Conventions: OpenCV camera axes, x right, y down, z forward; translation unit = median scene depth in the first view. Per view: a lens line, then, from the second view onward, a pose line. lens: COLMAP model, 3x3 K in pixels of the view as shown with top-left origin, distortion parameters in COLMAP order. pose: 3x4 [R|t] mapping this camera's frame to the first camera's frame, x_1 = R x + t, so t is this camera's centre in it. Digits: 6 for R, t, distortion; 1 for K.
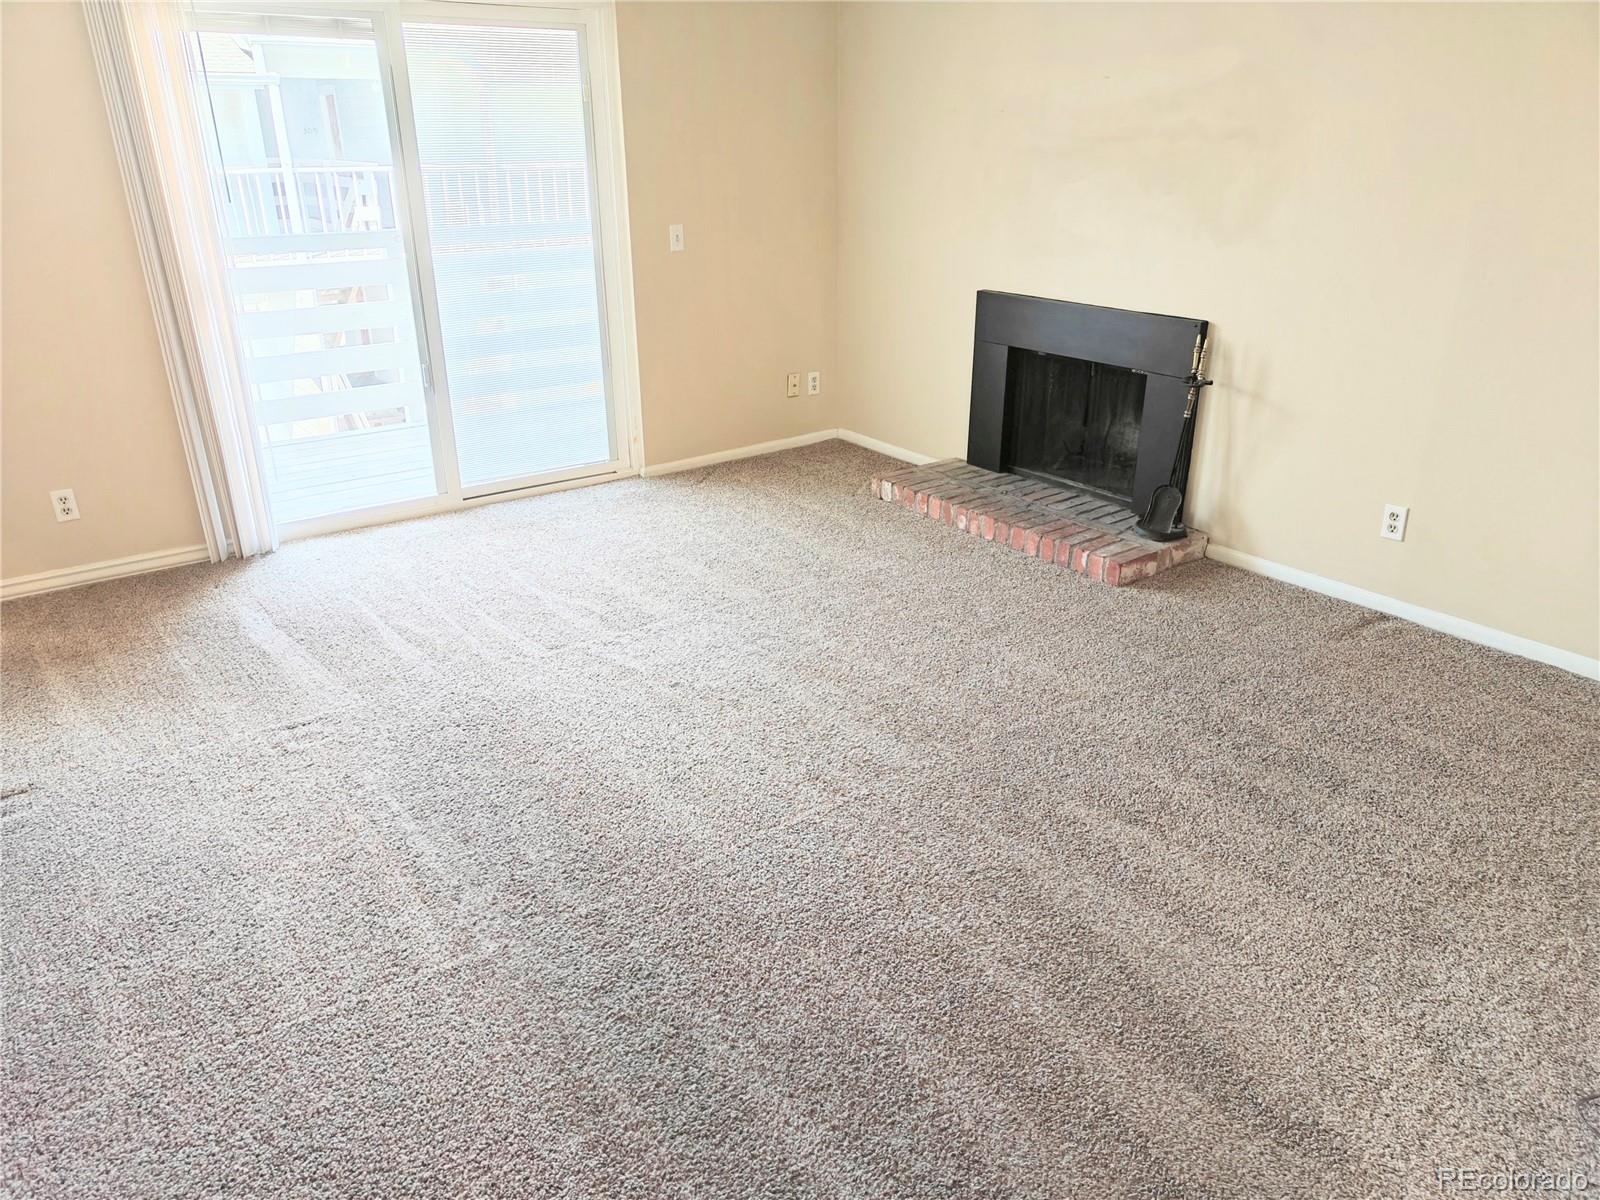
lens RADIAL K [[1132.2, 0, 778.6], [0, 1132.2, 599.2], [0, 0, 1]] dist [0.036195, -0.001040]
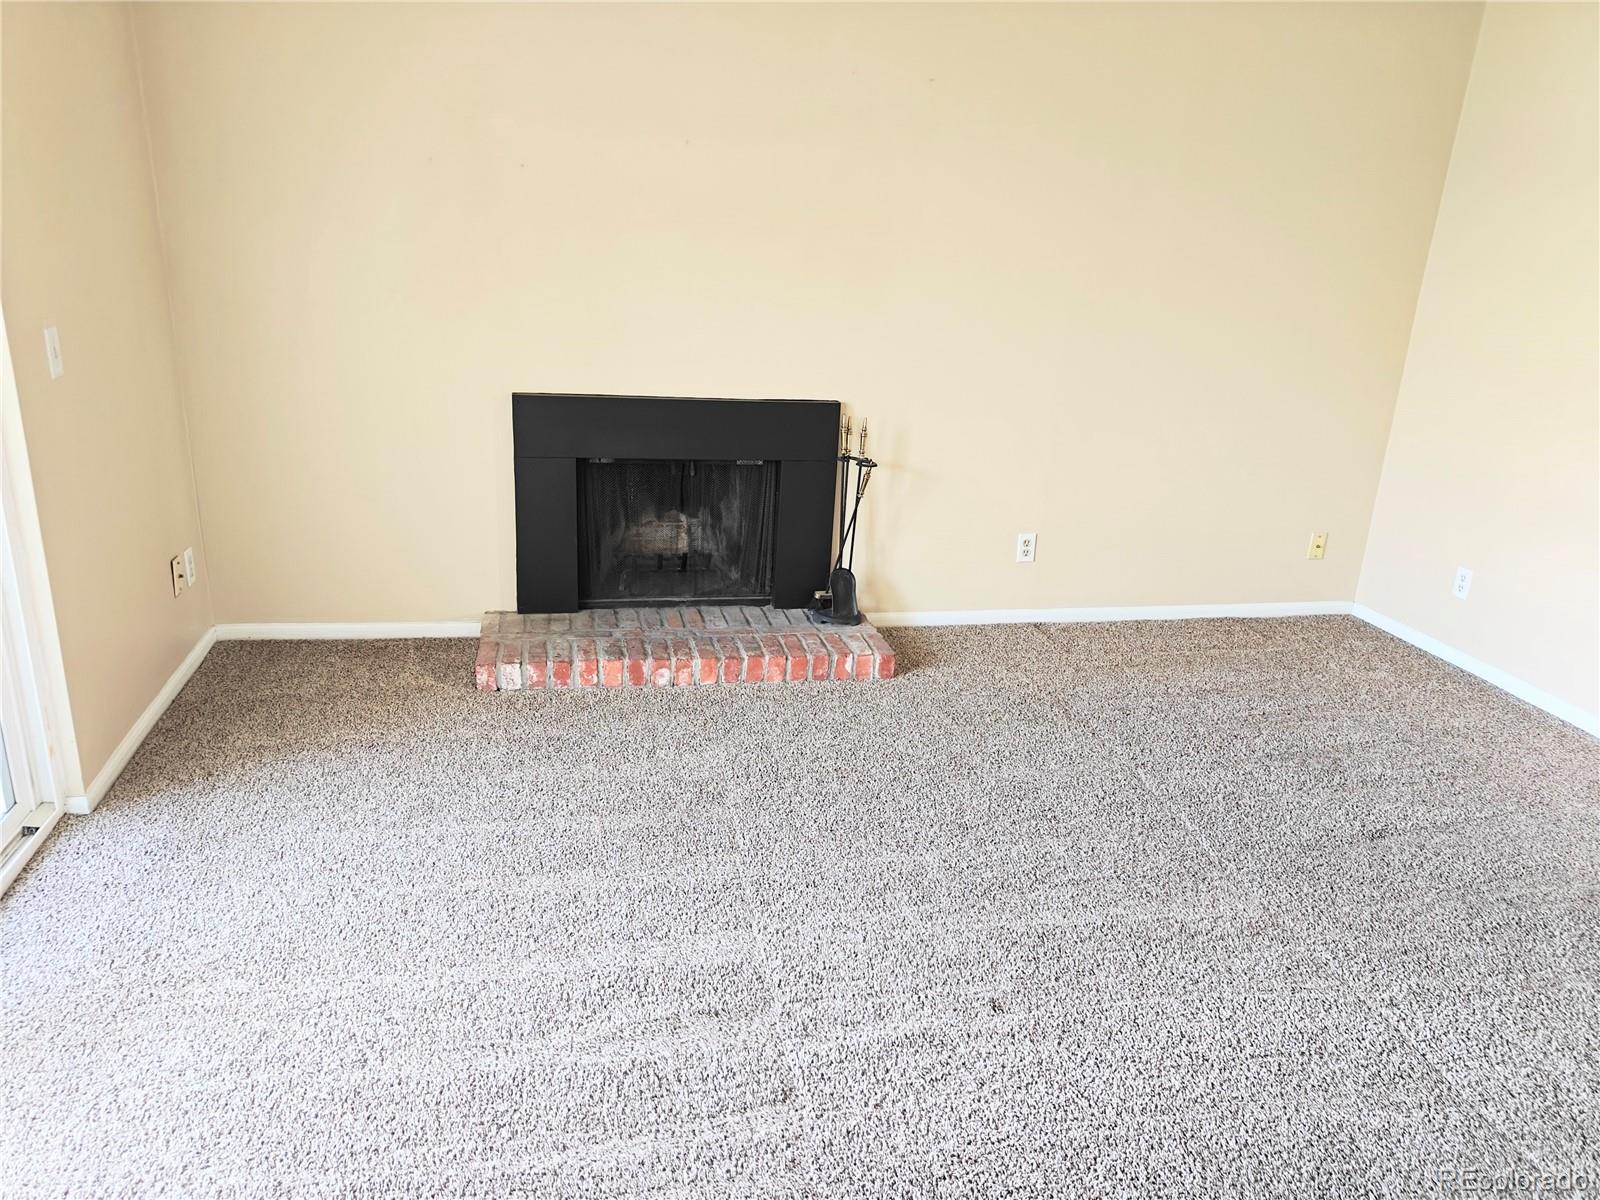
lens RADIAL K [[1132.2, 0, 778.6], [0, 1132.2, 599.2], [0, 0, 1]] dist [0.036195, -0.001040]
pose [[0.396836, -0.253522, 0.882183, -0.478899], [0.300526, 0.944013, 0.136104, -0.198078], [-0.867297, 0.211108, 0.450809, 0.549368]]
